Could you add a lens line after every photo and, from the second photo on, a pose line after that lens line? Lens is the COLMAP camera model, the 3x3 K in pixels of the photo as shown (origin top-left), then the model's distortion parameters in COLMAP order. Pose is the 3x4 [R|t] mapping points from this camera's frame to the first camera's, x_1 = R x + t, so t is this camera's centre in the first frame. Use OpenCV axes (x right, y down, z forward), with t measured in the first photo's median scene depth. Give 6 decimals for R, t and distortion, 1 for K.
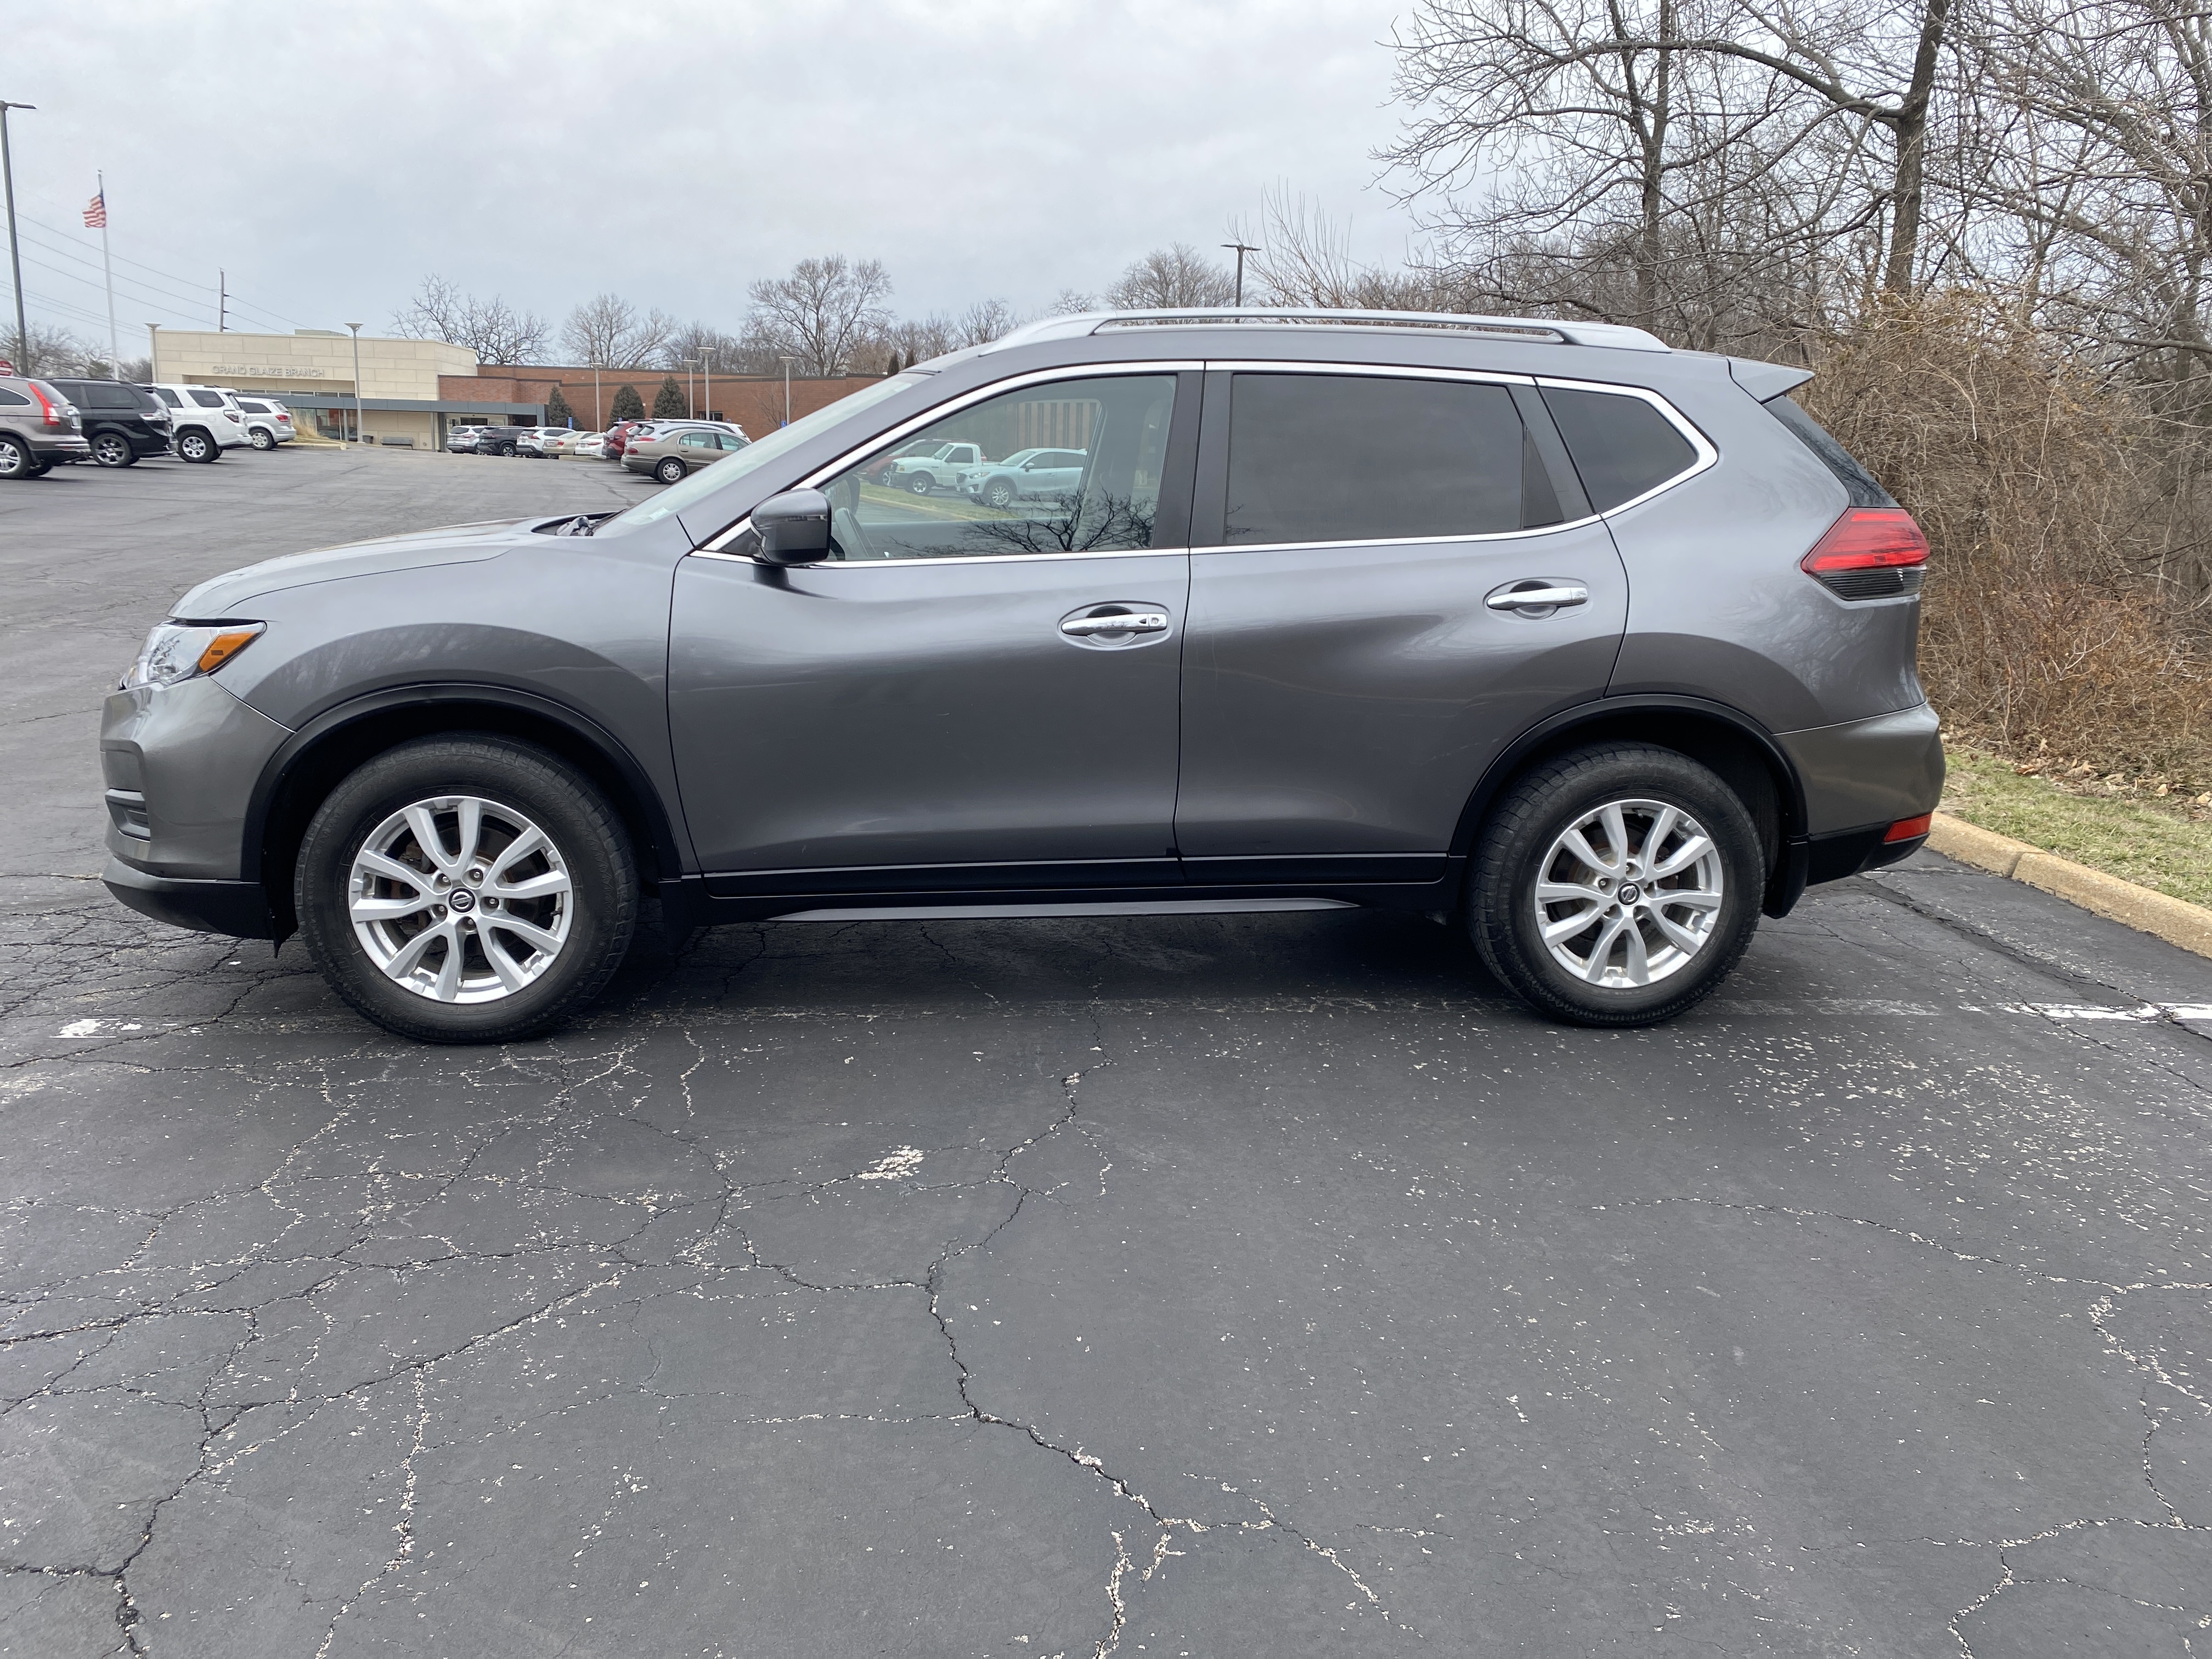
lens RADIAL K [[1700.5, 0, 1092.3], [0, 1700.5, 823.0], [0, 0, 1]] dist [0.025055, -0.018708]
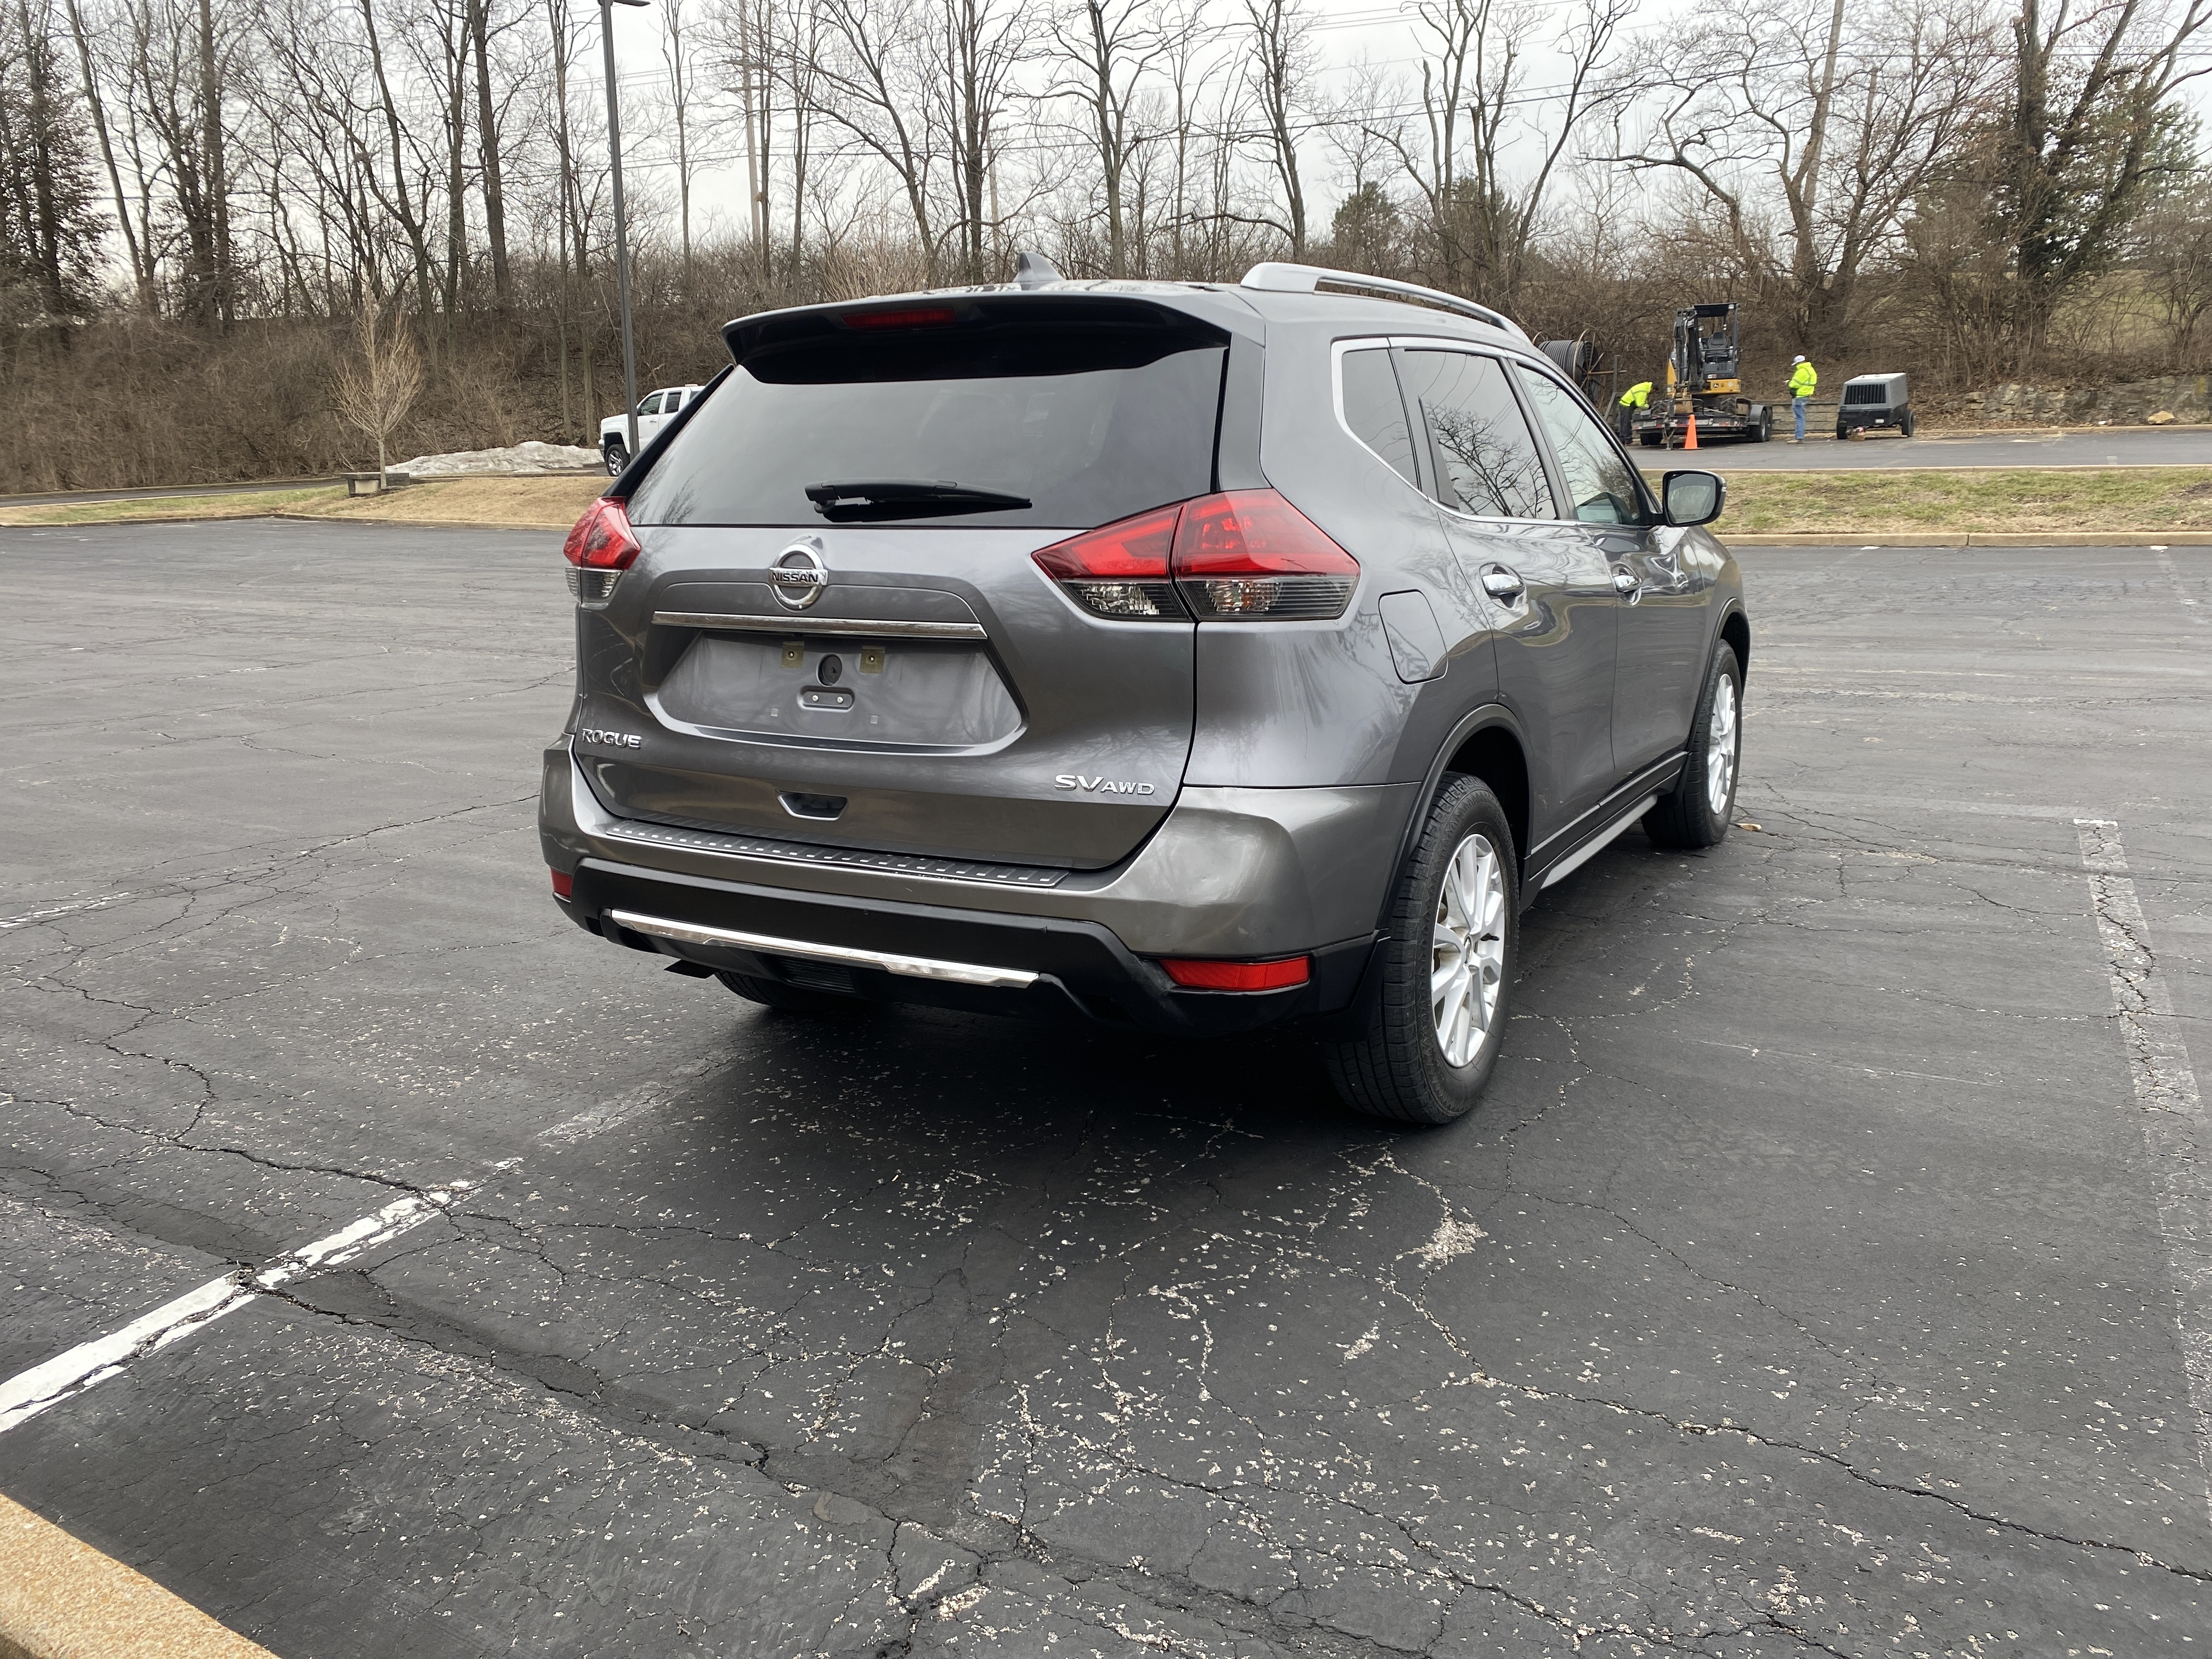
lens RADIAL K [[1700.5, 0, 1085.5], [0, 1700.5, 832.1], [0, 0, 1]] dist [0.025055, -0.018708]
pose [[-0.614223, 0.152522, -0.774252, 1.012582], [-0.170759, 0.932210, 0.319103, -0.344572], [0.770436, 0.328211, -0.546540, 1.720959]]
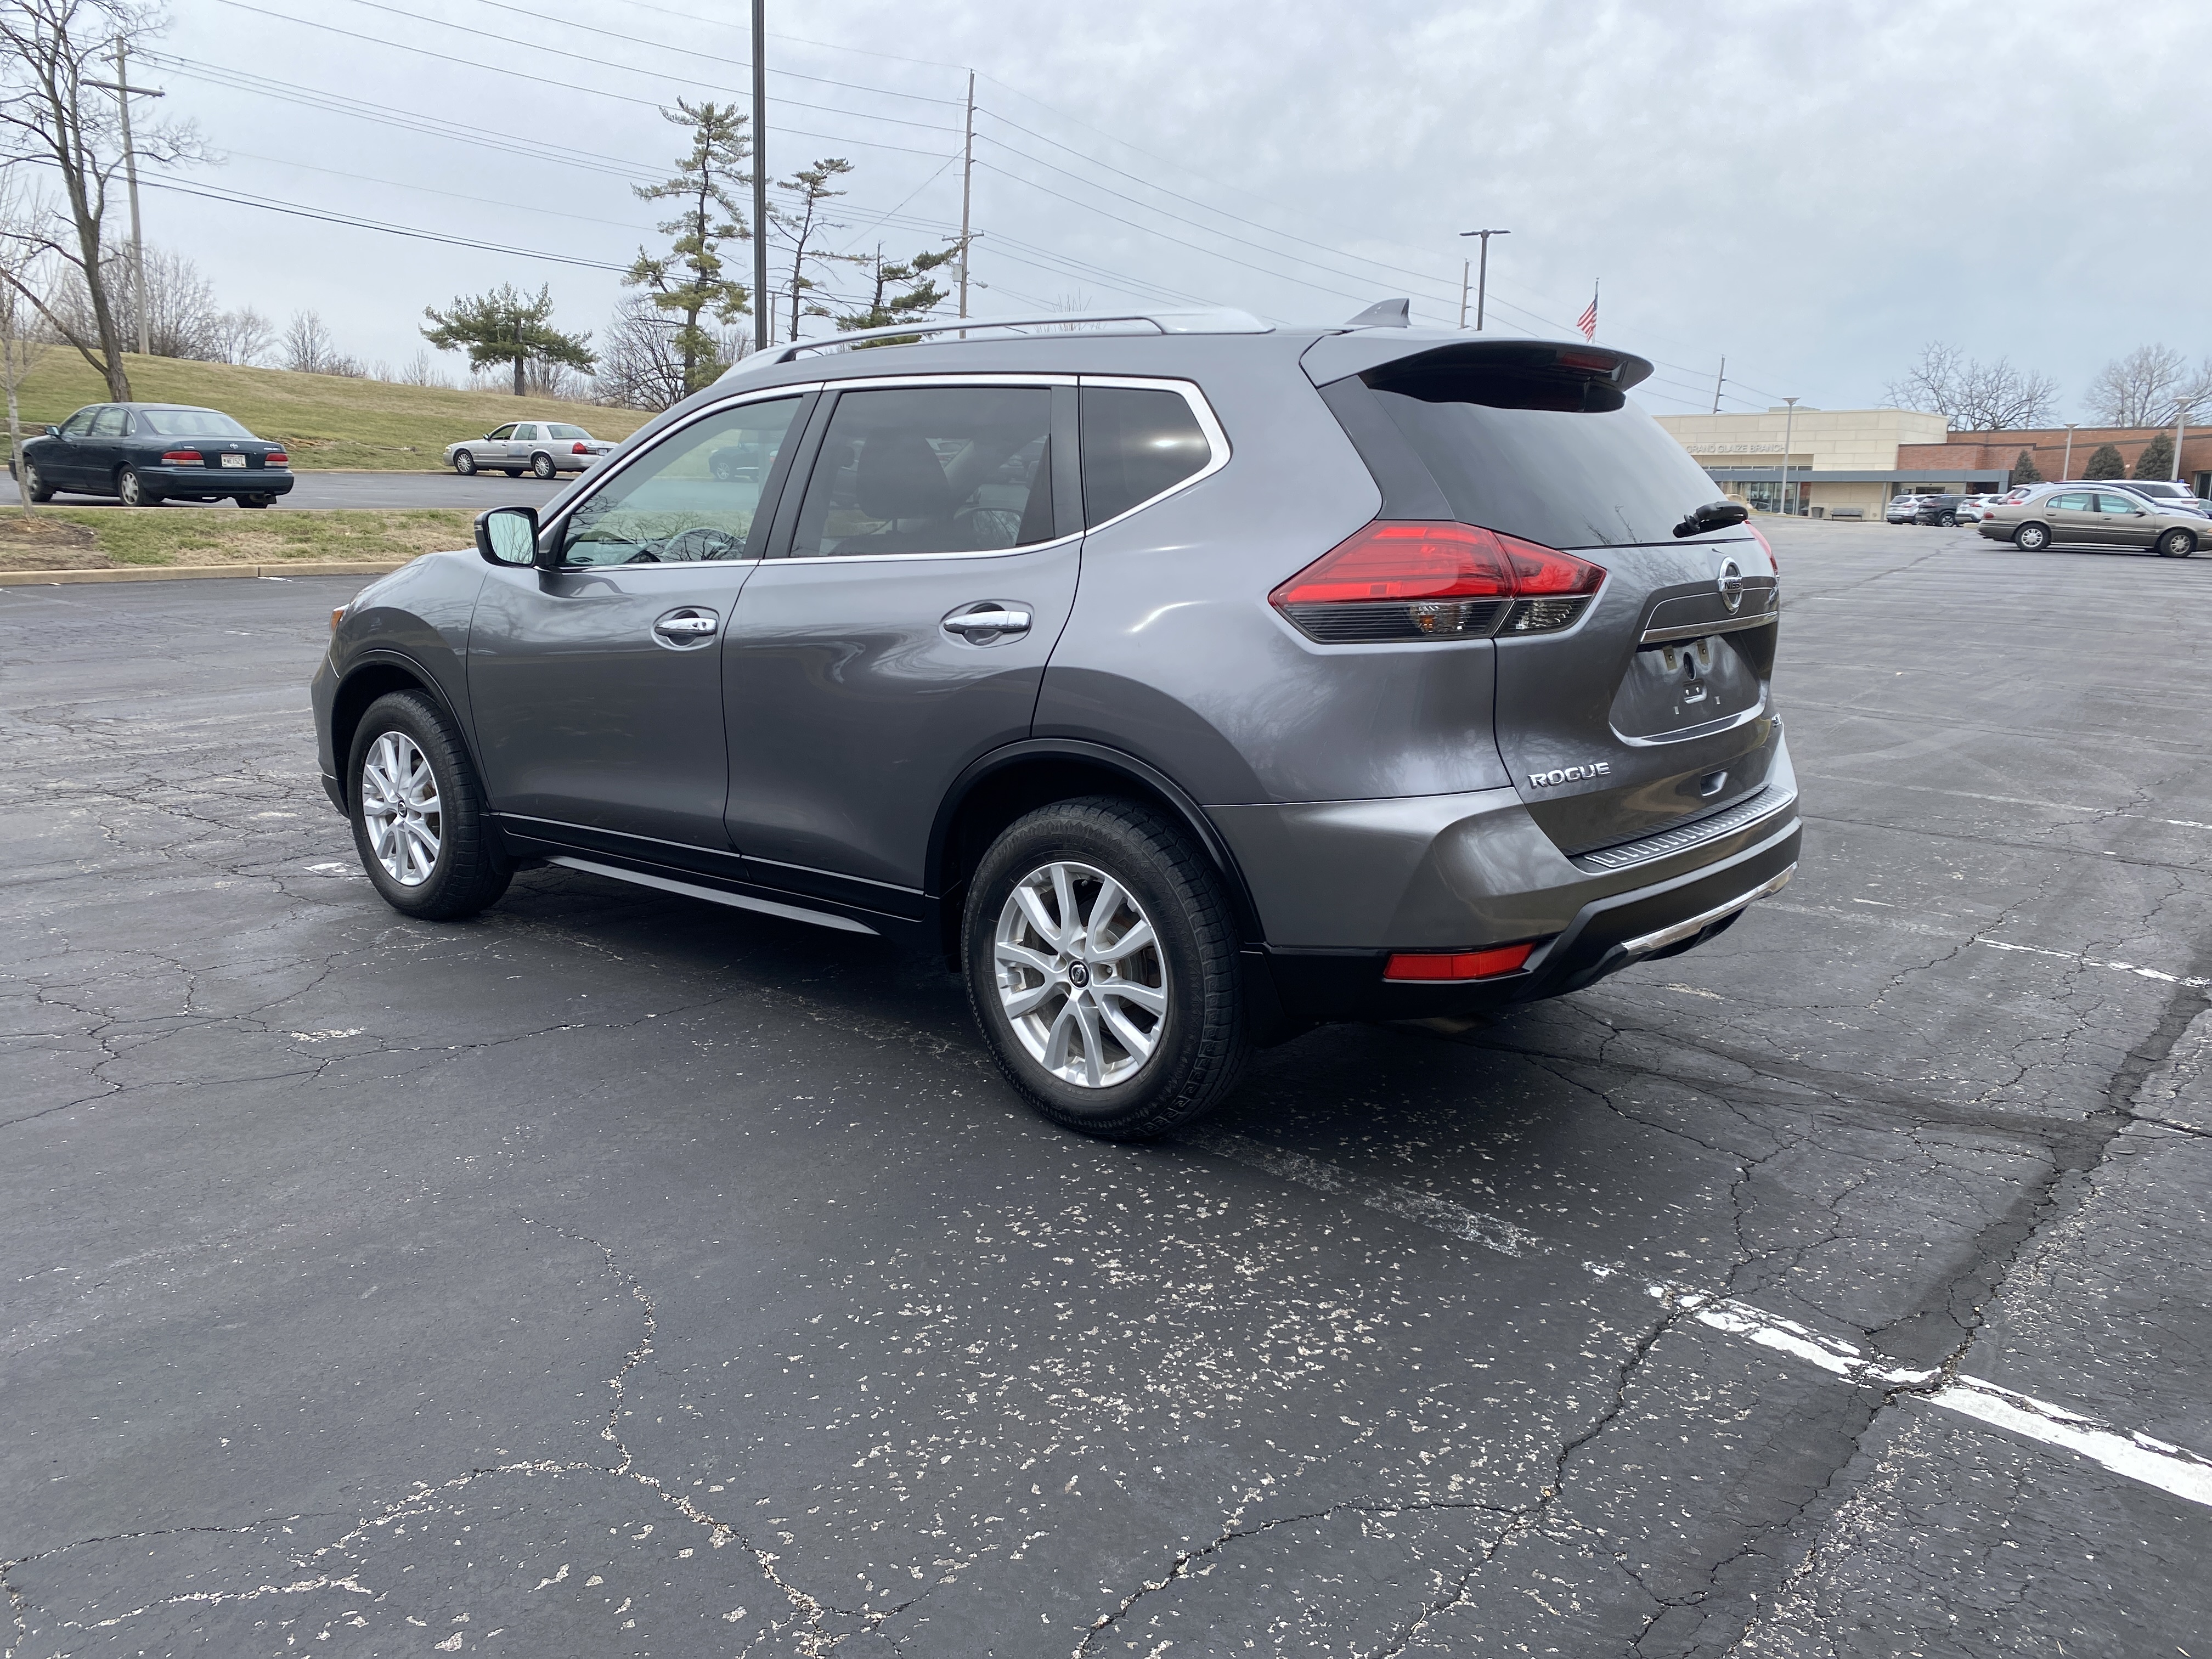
lens RADIAL K [[1700.5, 0, 1108.4], [0, 1700.5, 840.4], [0, 0, 1]] dist [0.025055, -0.018708]
pose [[0.674231, 0.127799, -0.727379, 0.935242], [-0.150997, 0.987962, 0.033618, -0.055306], [0.722919, 0.087166, 0.685412, 0.424306]]
